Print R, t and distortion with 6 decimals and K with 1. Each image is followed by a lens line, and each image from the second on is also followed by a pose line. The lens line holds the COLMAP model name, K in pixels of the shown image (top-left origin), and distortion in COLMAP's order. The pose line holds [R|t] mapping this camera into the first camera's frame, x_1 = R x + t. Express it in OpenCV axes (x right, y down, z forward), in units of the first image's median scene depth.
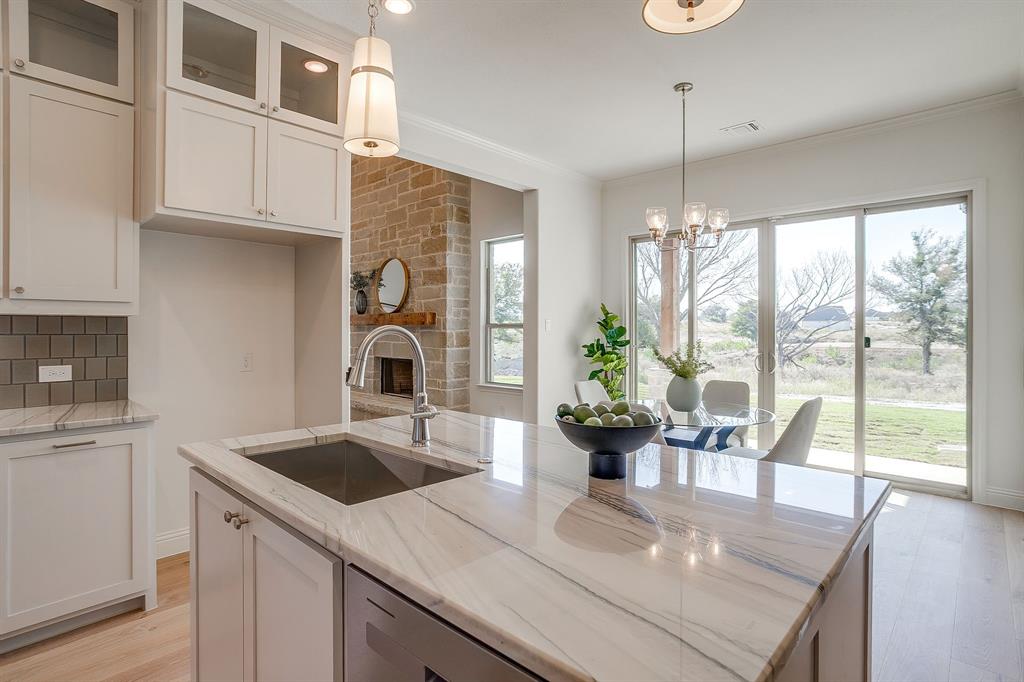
lens RADIAL K [[510.0, 0, 504.7], [0, 510.0, 334.1], [0, 0, 1]] dist [-0.000454, 0.005059]
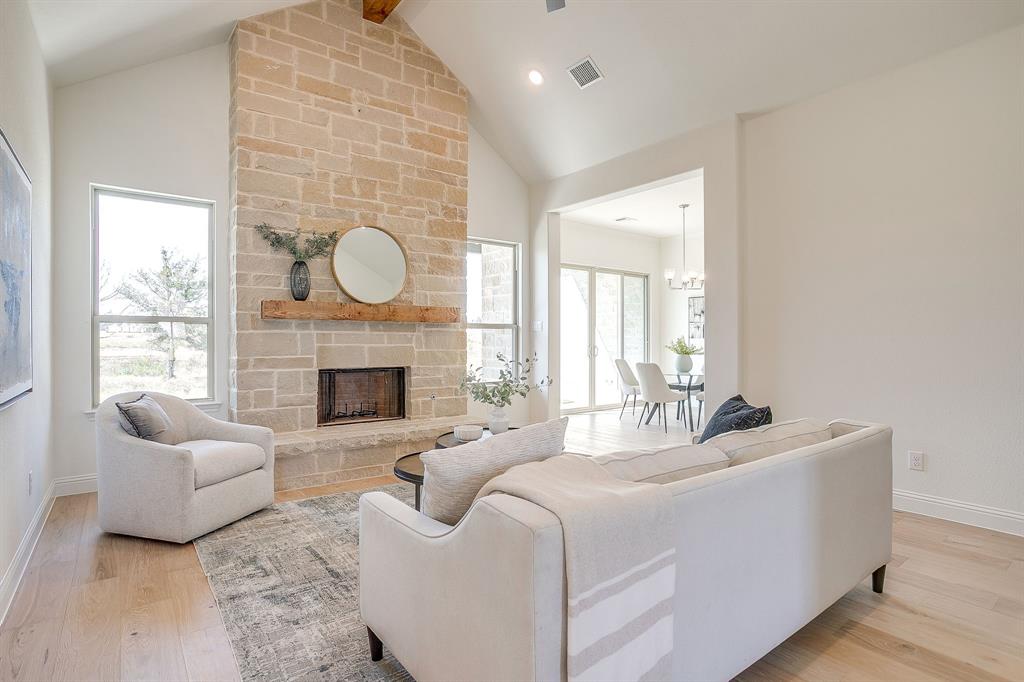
lens RADIAL K [[510.0, 0, 509.1], [0, 510.0, 337.2], [0, 0, 1]] dist [-0.000454, 0.005059]
pose [[0.189241, 0.002839, 0.981927, -0.847350], [0.008082, 0.999957, -0.004449, 0.009558], [-0.981897, 0.008778, 0.189210, 0.656402]]
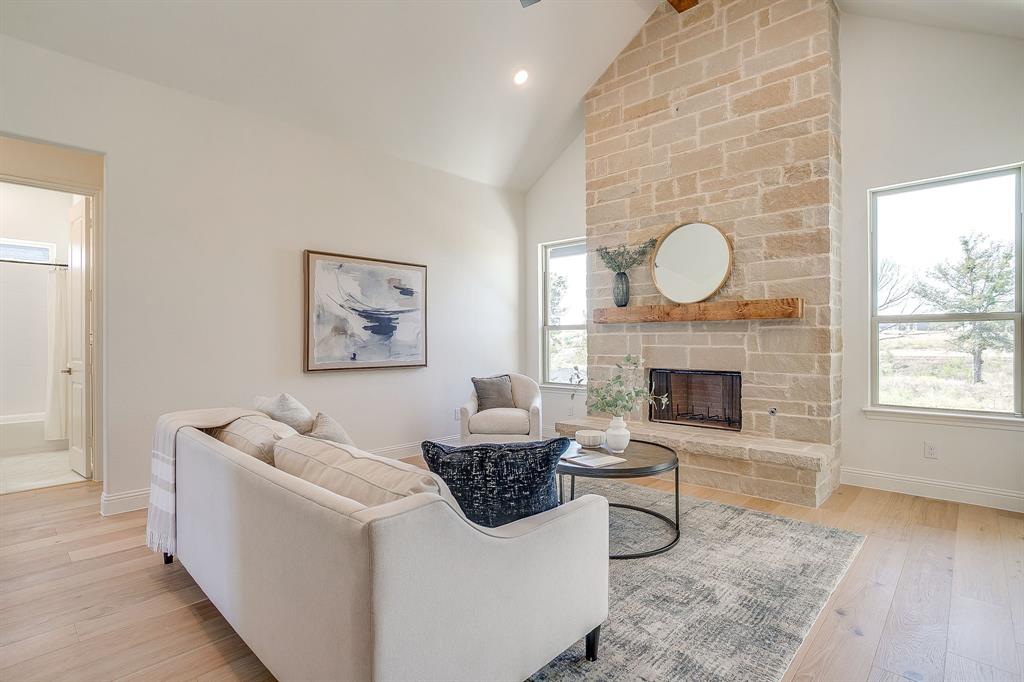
lens RADIAL K [[510.0, 0, 517.3], [0, 510.0, 340.0], [0, 0, 1]] dist [-0.000454, 0.005059]
pose [[0.999915, -0.004146, 0.012365, -0.444599], [0.004252, 0.999954, -0.008550, 0.012285], [-0.012329, 0.008602, 0.999887, 0.314589]]
